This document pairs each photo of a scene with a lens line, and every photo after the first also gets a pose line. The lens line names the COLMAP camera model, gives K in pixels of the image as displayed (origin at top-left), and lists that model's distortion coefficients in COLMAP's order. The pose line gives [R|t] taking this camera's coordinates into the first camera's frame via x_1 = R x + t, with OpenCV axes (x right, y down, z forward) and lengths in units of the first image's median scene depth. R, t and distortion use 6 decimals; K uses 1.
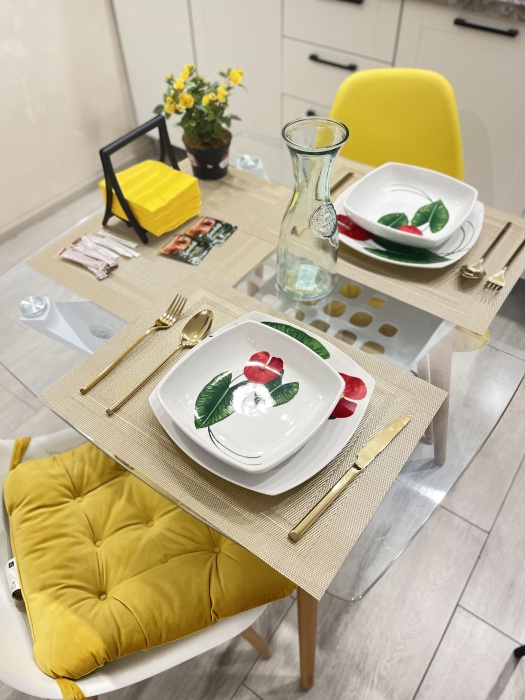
lens RADIAL K [[579.2, 0, 262.5], [0, 579.2, 350.0], [0, 0, 1]] dist [0.067545, 0.001343]
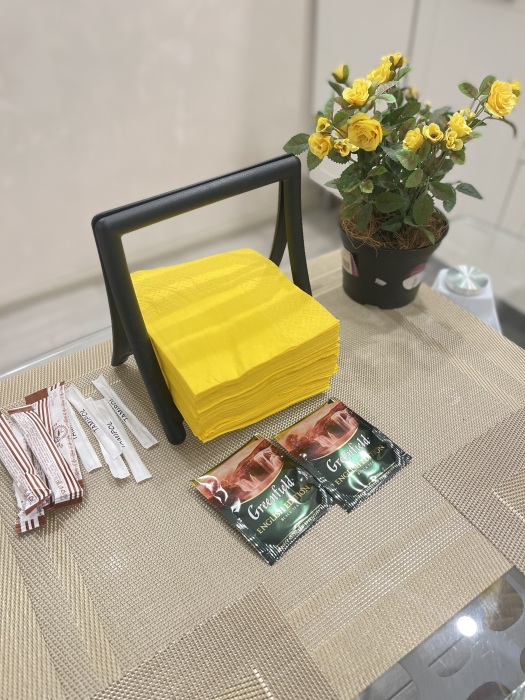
lens RADIAL K [[526.8, 0, 262.5], [0, 526.8, 350.0], [0, 0, 1]] dist [0.006745, -0.001188]
pose [[0.934578, 0.255923, -0.247119, -0.065796], [-0.266098, 0.963912, -0.008100, -0.252700], [0.236128, 0.073328, 0.968951, 0.627229]]
